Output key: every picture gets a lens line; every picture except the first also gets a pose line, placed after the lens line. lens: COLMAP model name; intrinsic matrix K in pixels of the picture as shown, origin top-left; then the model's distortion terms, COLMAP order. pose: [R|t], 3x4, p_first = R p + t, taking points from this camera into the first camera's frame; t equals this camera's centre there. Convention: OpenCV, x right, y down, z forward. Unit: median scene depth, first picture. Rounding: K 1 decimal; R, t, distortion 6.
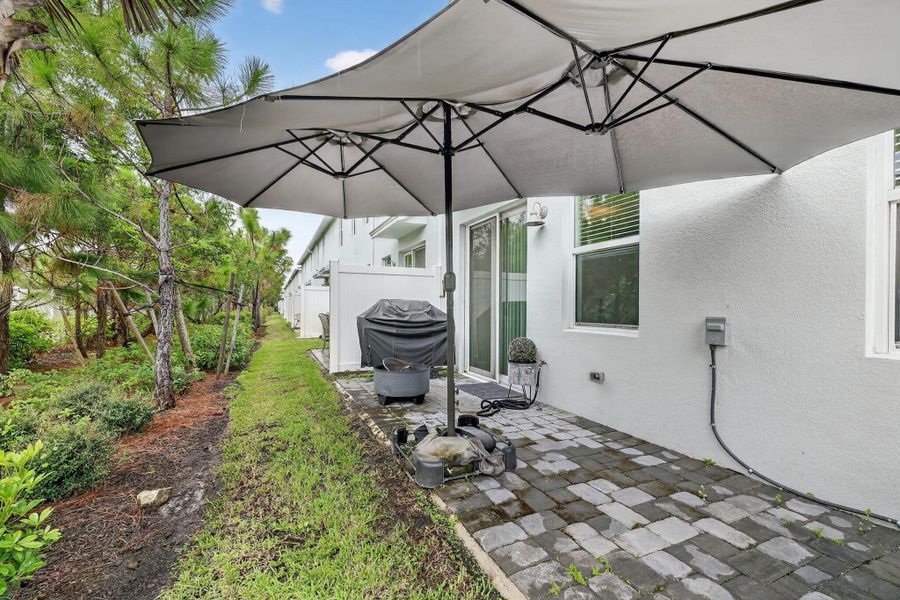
lens RADIAL K [[365.2, 0, 450.0], [0, 365.2, 300.0], [0, 0, 1]] dist [-0.000435, -0.000004]
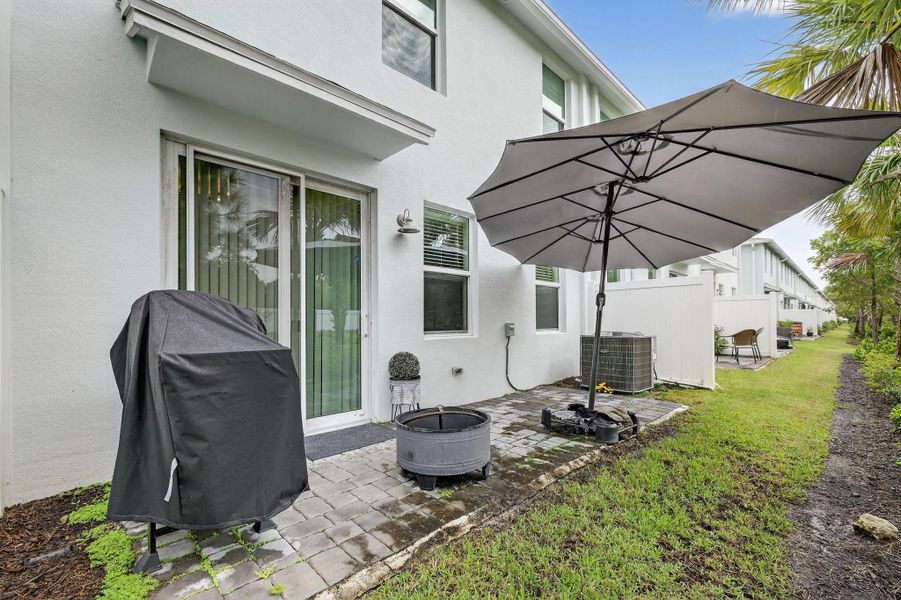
lens RADIAL K [[354.9, 0, 451.4], [0, 354.9, 319.2], [0, 0, 1]] dist [-0.000046, 0.000006]
pose [[-0.260699, 0.000608, 0.965420, -0.994478], [-0.011586, 0.999926, -0.003758, 0.032560], [-0.965351, -0.012165, -0.260673, 1.621057]]
